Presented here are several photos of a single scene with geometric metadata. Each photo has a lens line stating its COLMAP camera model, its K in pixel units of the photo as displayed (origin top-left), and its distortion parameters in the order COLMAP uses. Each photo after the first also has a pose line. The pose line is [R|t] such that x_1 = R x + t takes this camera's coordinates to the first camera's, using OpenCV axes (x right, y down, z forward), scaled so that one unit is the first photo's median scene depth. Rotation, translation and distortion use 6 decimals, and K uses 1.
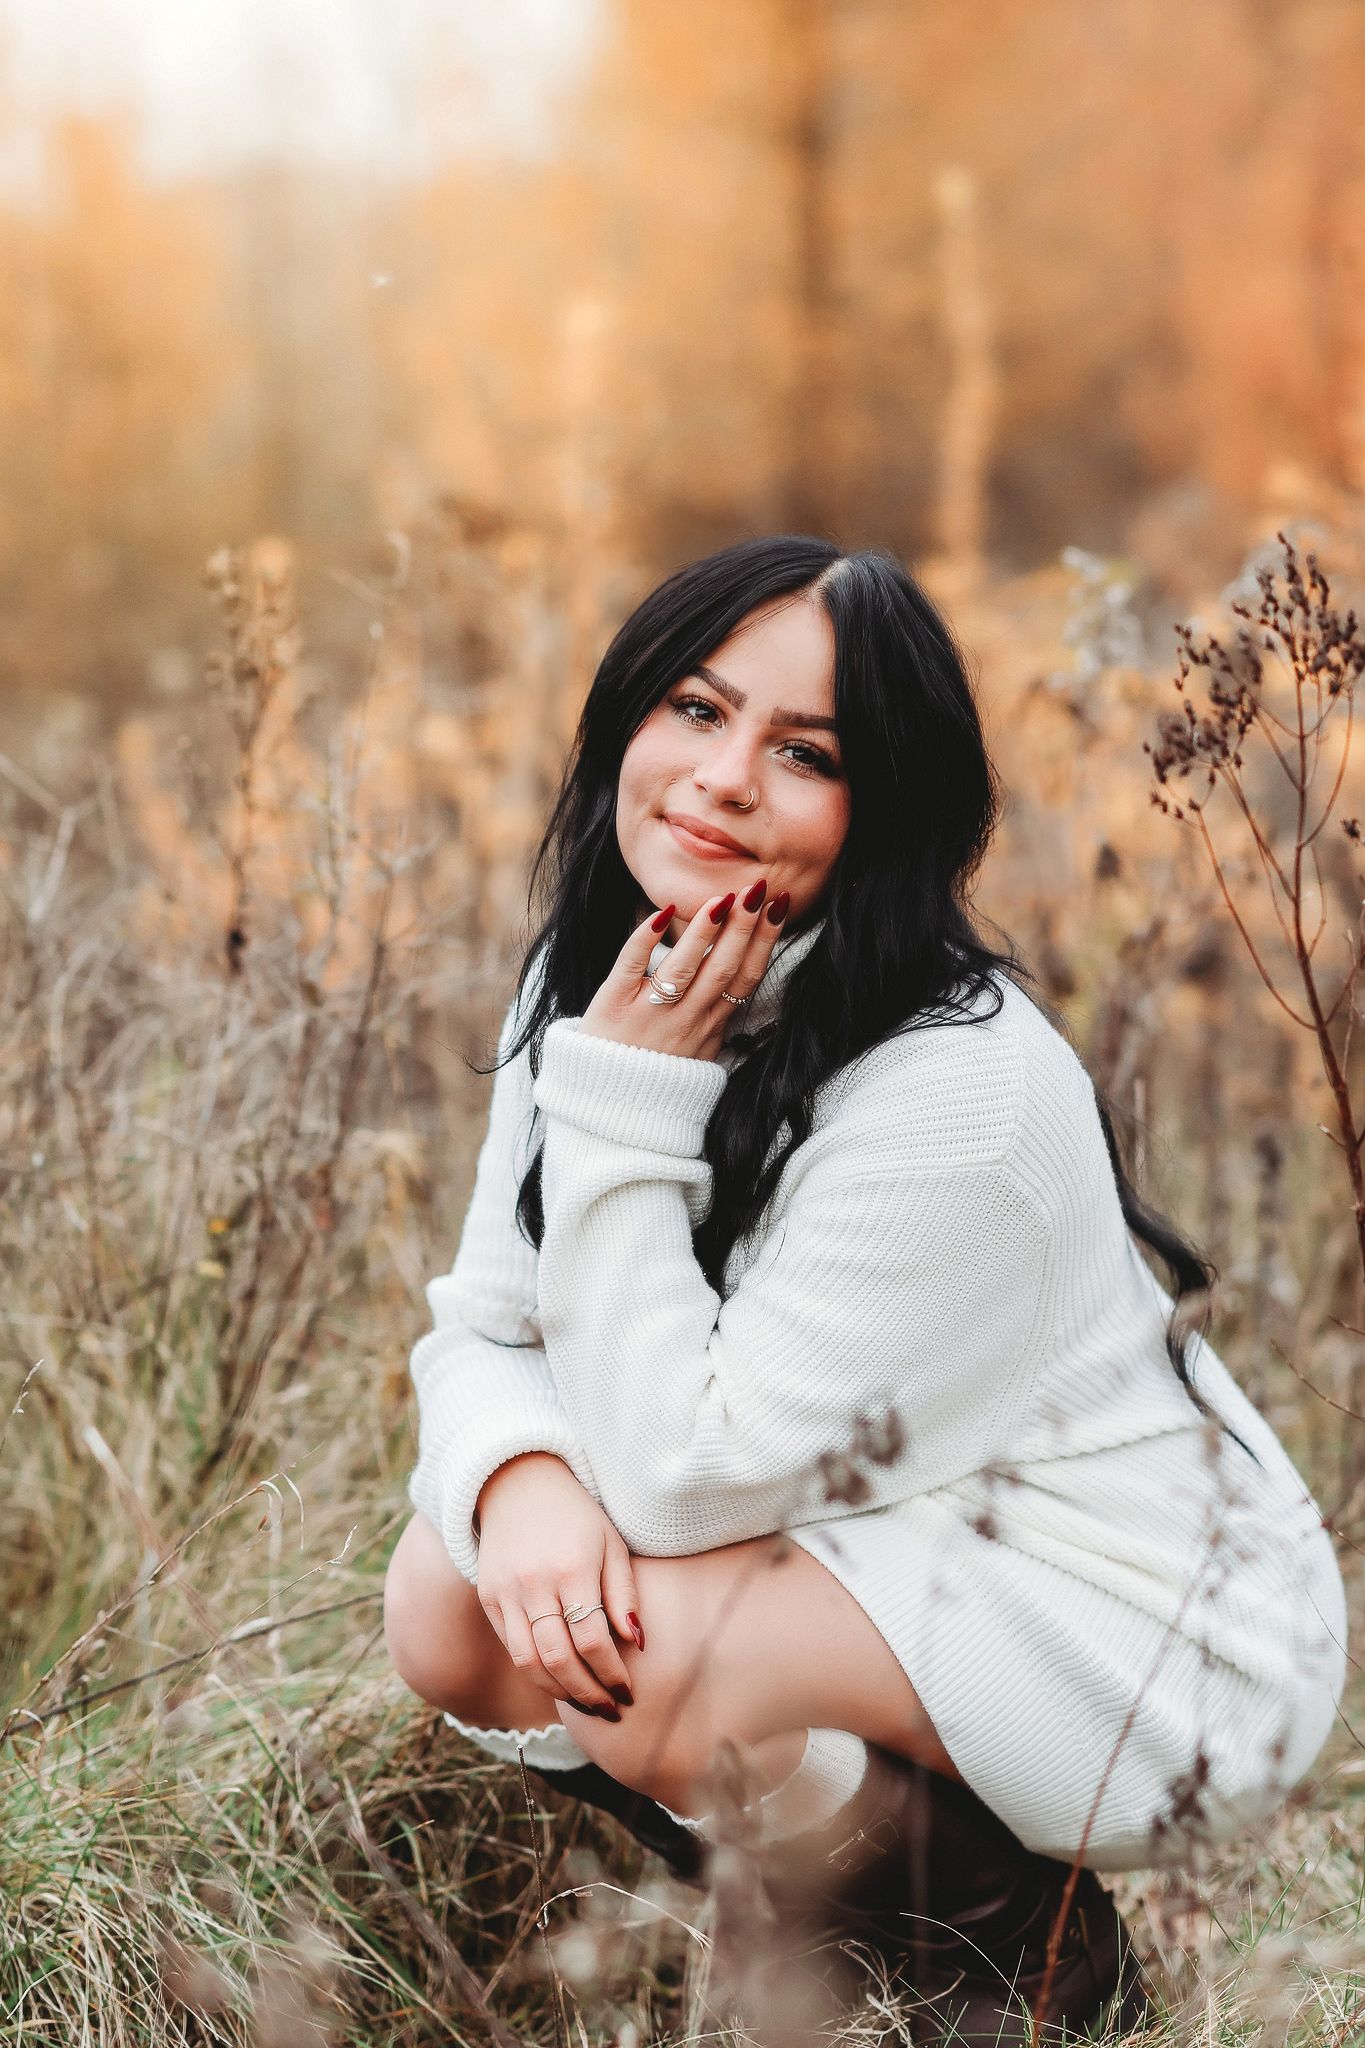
lens RADIAL K [[4796.7, 0, 682.5], [0, 4796.7, 1024.0], [0, 0, 1]] dist [0.002106, 0.764463]
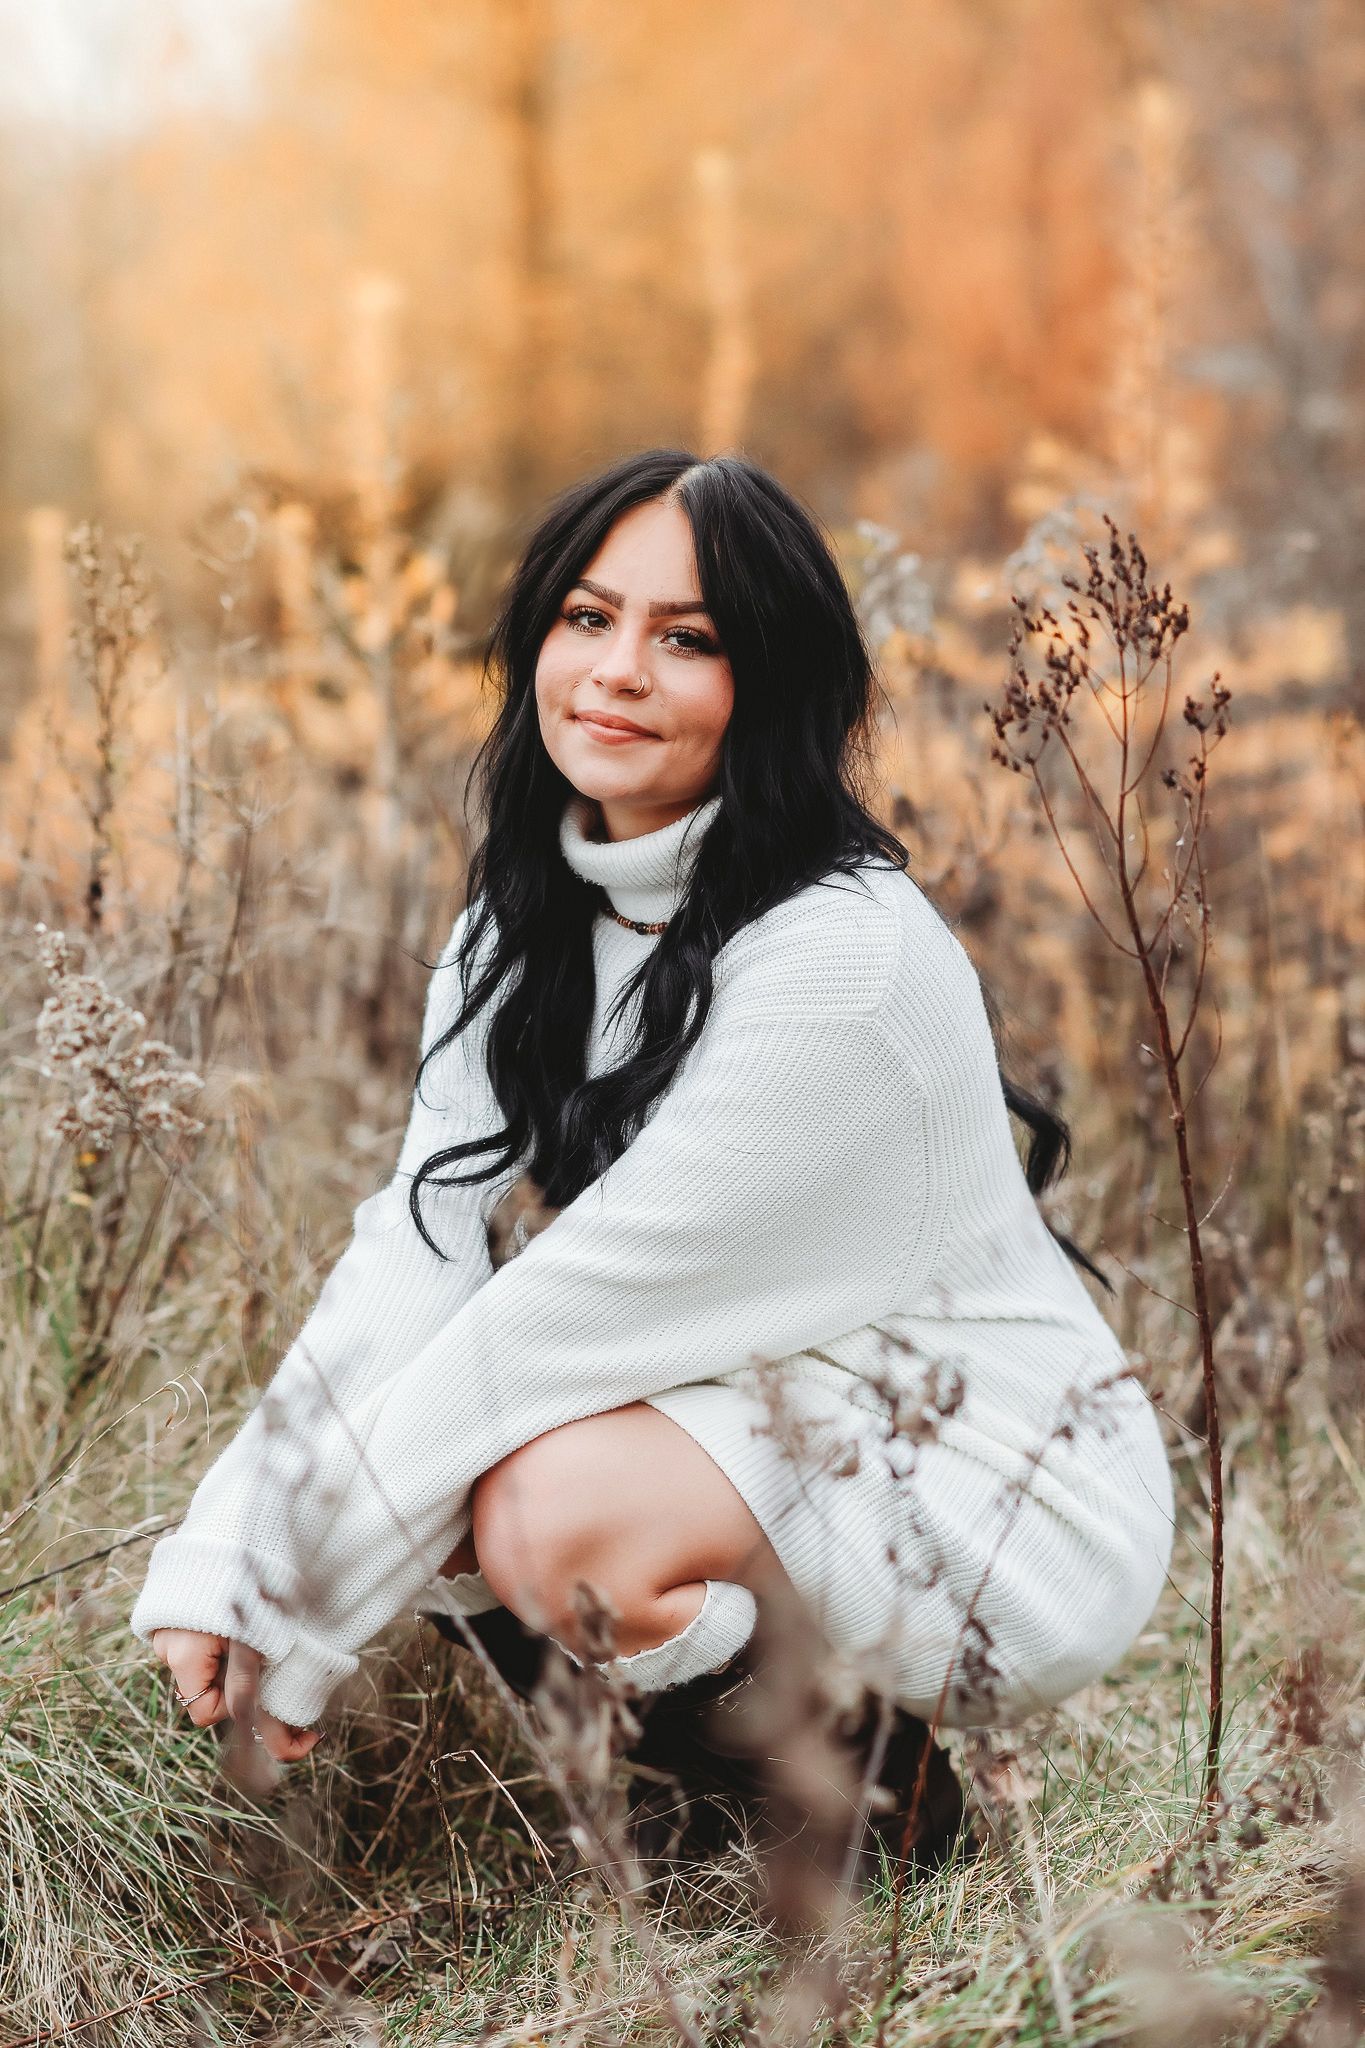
lens RADIAL K [[4877.2, 0, 682.5], [0, 4877.2, 1024.0], [0, 0, 1]] dist [0.004005, 0.181587]
pose [[0.997974, -0.008338, 0.063079, -0.038003], [0.007911, 0.999944, 0.007013, 0.006274], [-0.063134, -0.006500, 0.997984, -0.105912]]
